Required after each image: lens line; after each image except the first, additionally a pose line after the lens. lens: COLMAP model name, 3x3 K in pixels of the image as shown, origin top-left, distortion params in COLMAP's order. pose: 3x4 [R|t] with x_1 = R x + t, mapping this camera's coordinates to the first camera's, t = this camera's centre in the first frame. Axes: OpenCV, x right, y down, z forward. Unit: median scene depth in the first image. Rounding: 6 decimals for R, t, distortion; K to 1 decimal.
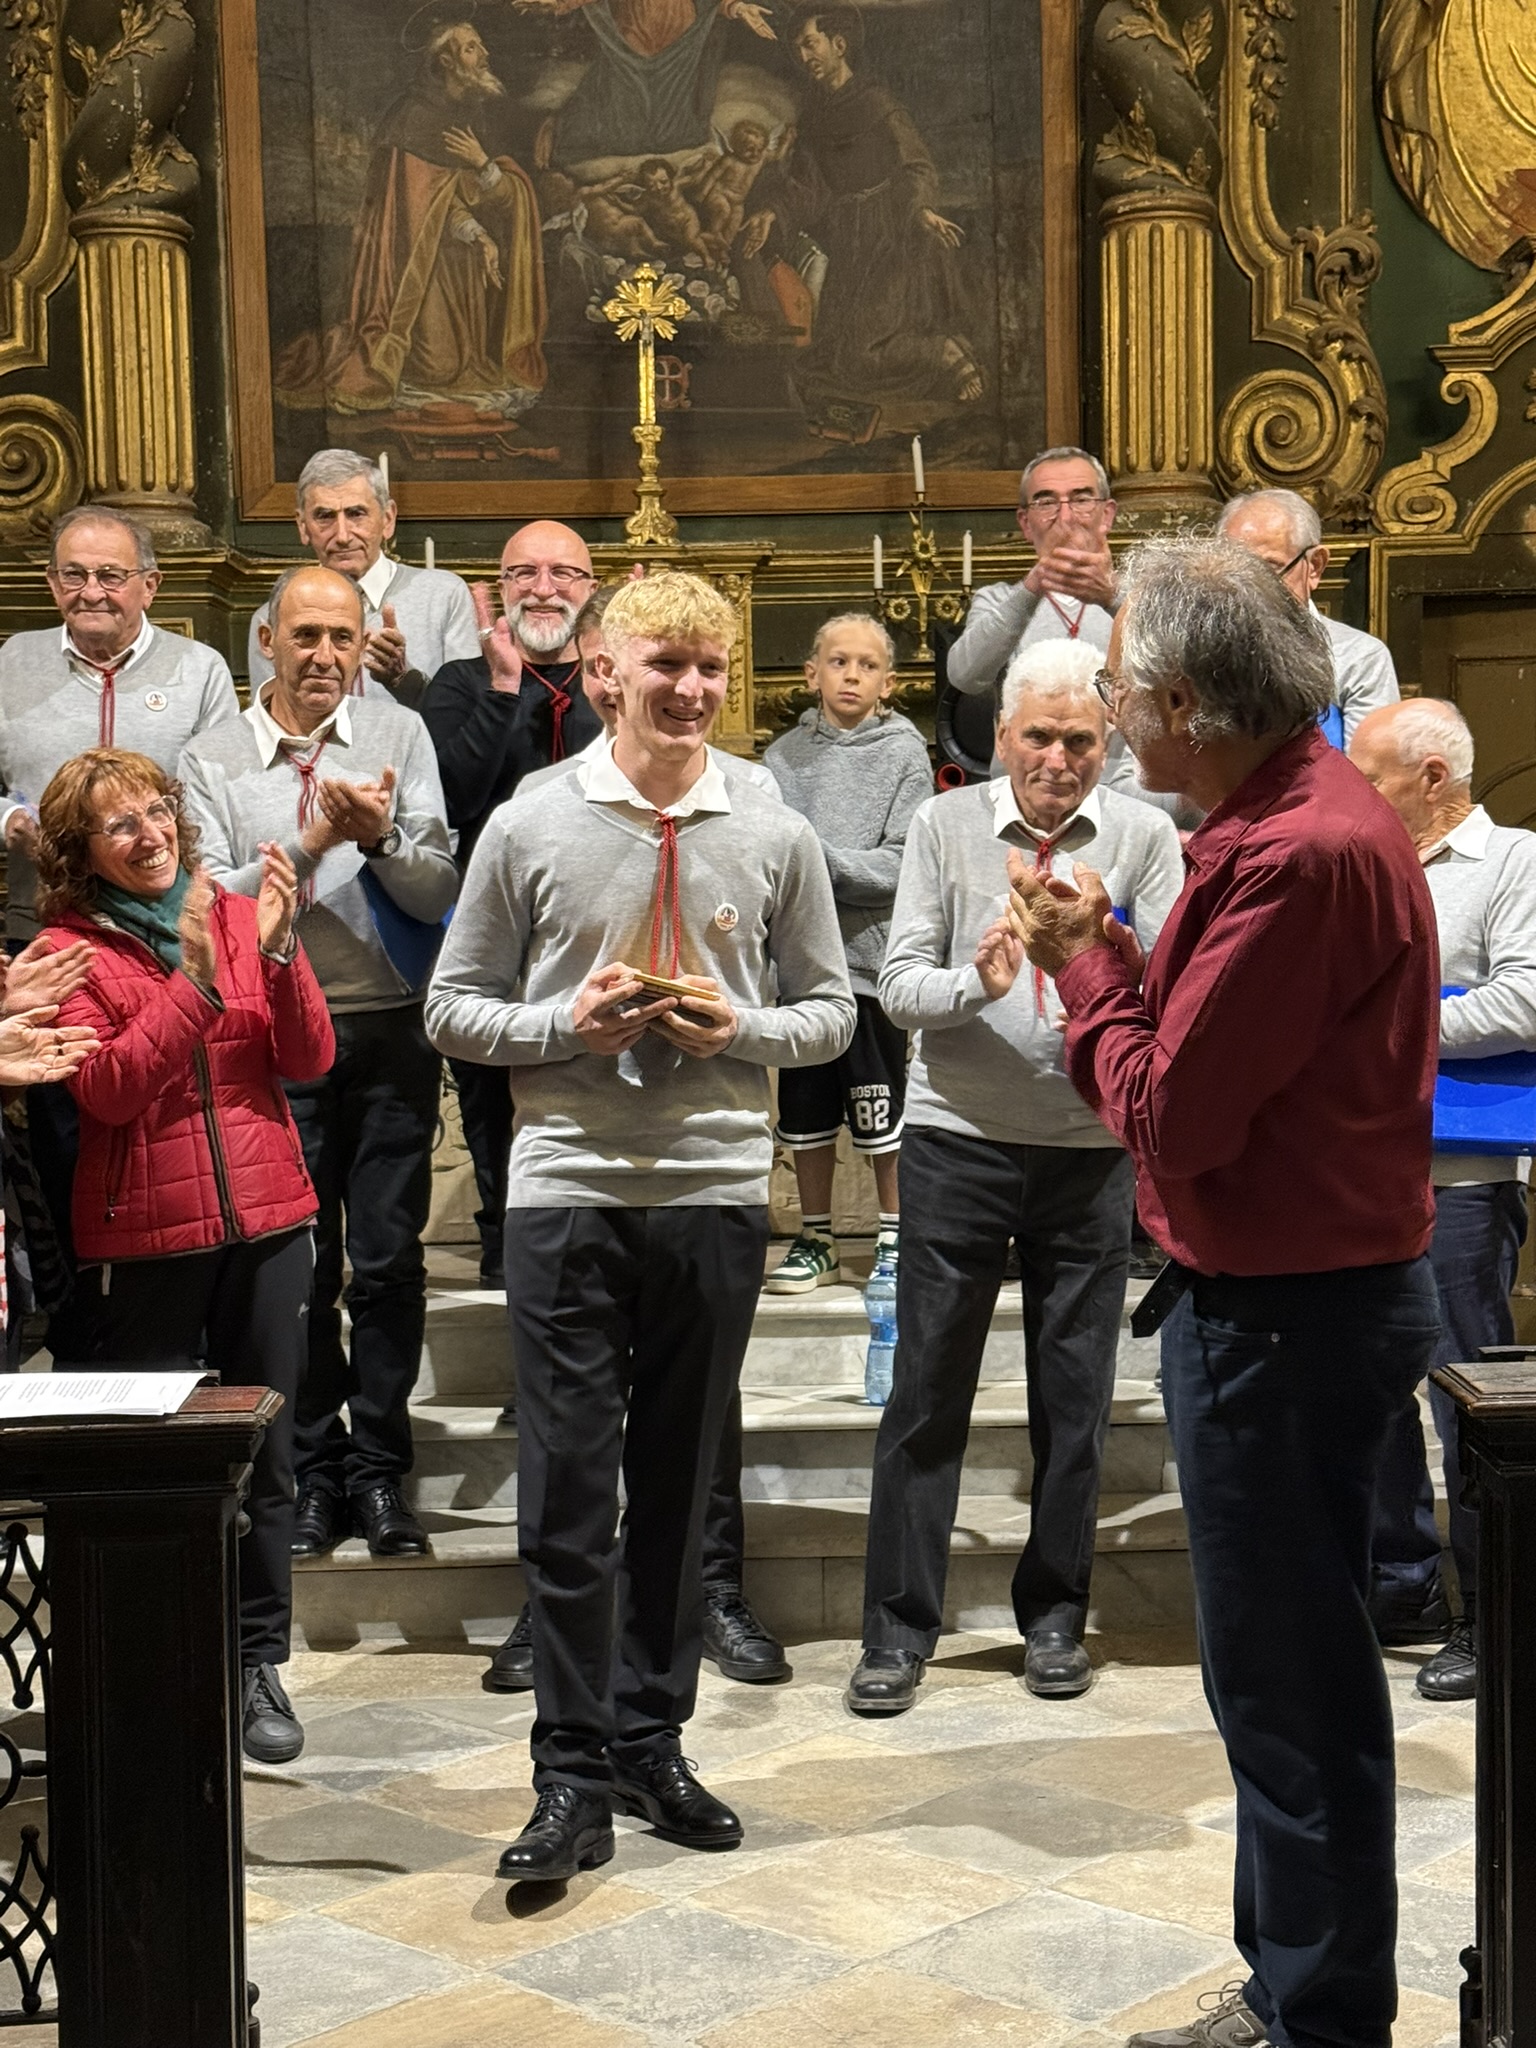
lens RADIAL K [[3036.1, 0, 768.0], [0, 3036.1, 1024.0], [0, 0, 1]] dist [0.119762, -0.068470]
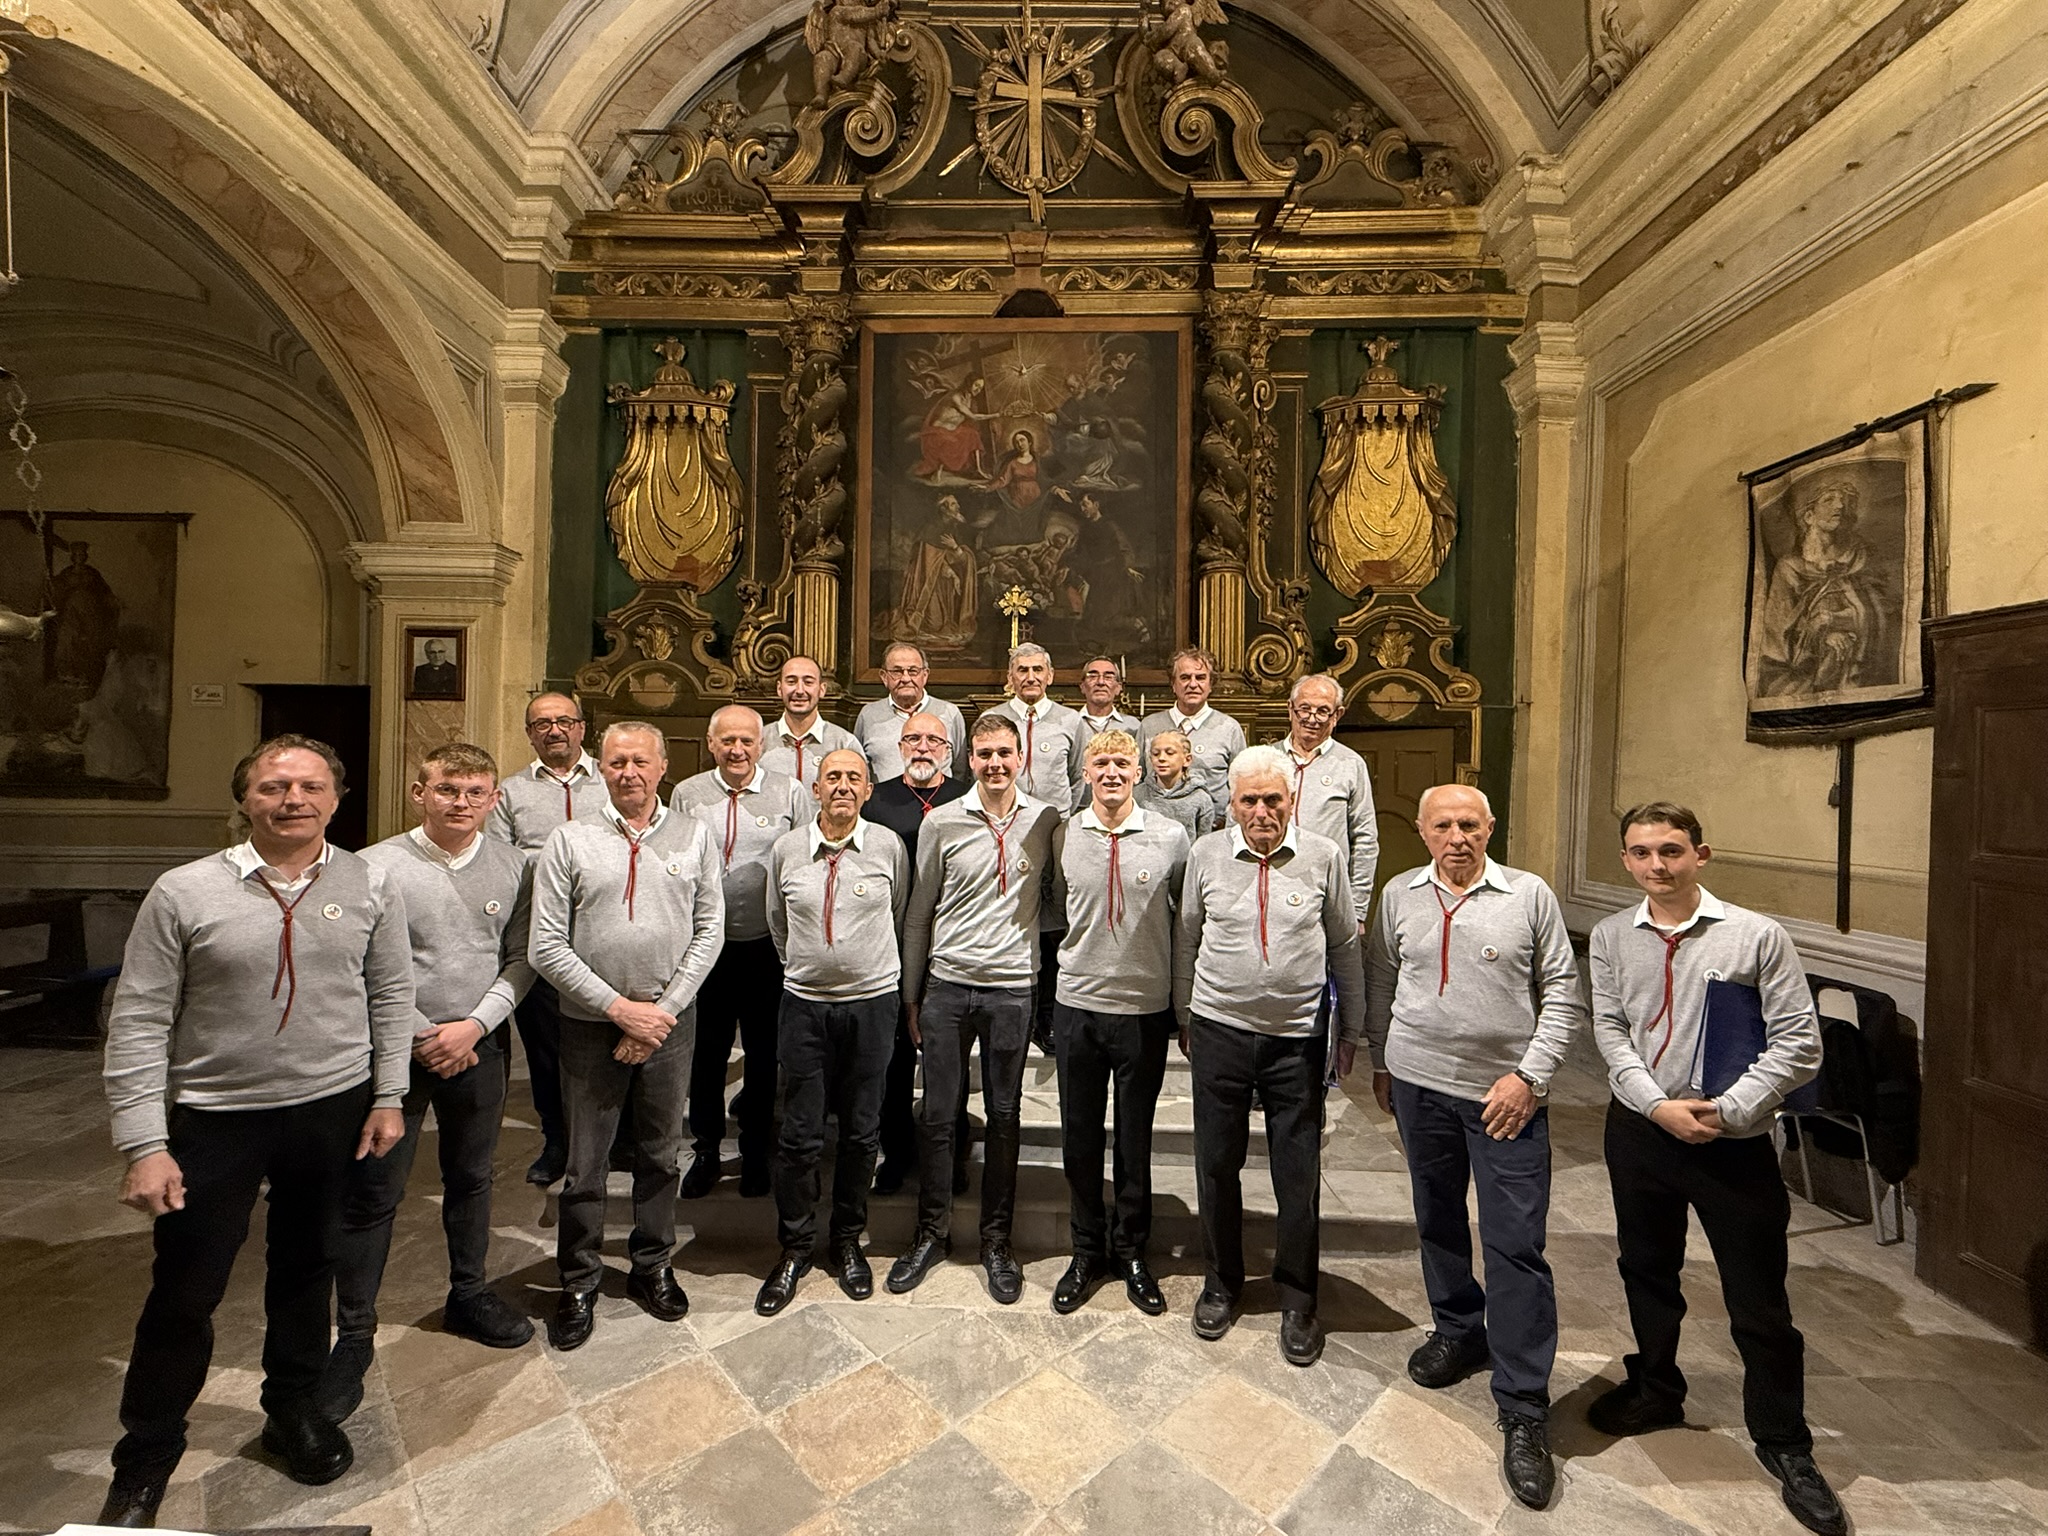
lens RADIAL K [[863.6, 0, 1024.0], [0, 863.6, 768.0], [0, 0, 1]] dist [-0.001639, -0.000118]
pose [[0.997380, 0.032117, -0.064822, 0.016472], [-0.036717, 0.996796, -0.071067, -0.048298], [0.062332, 0.073261, 0.995363, 0.299752]]
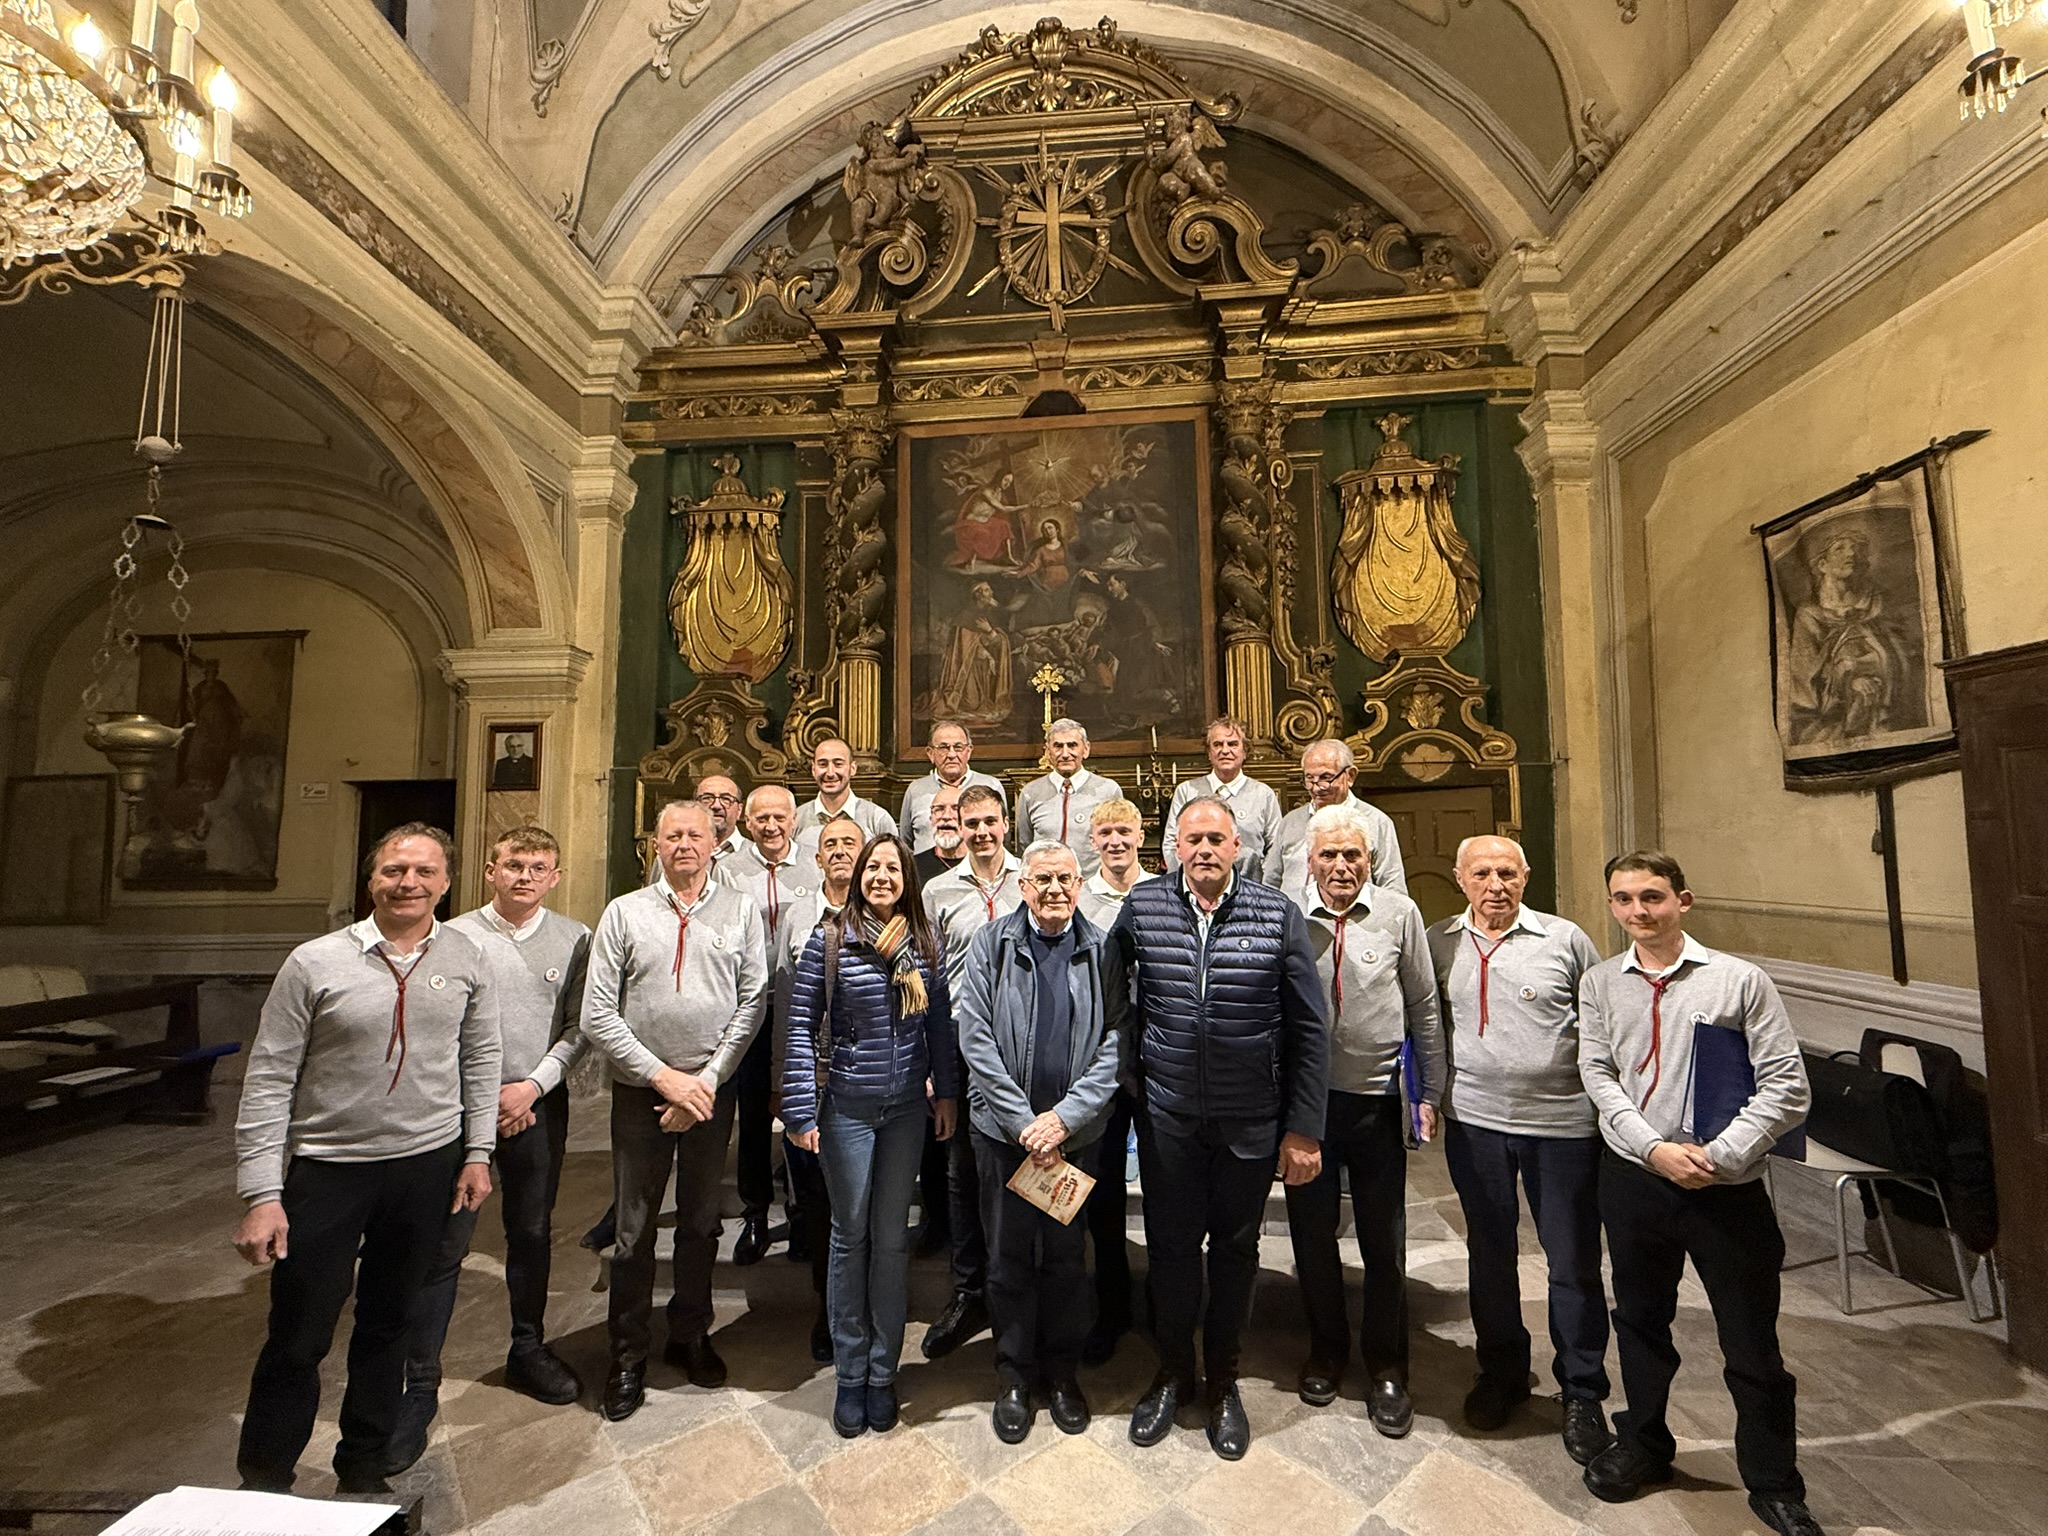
lens RADIAL K [[863.3, 0, 1023.1], [0, 863.3, 769.3], [0, 0, 1]] dist [-0.001708, -0.000233]
pose [[0.990918, -0.006279, -0.134323, 0.036741], [-0.014479, 0.988119, -0.153005, -0.044654], [0.133688, 0.153561, 0.979054, 0.280101]]
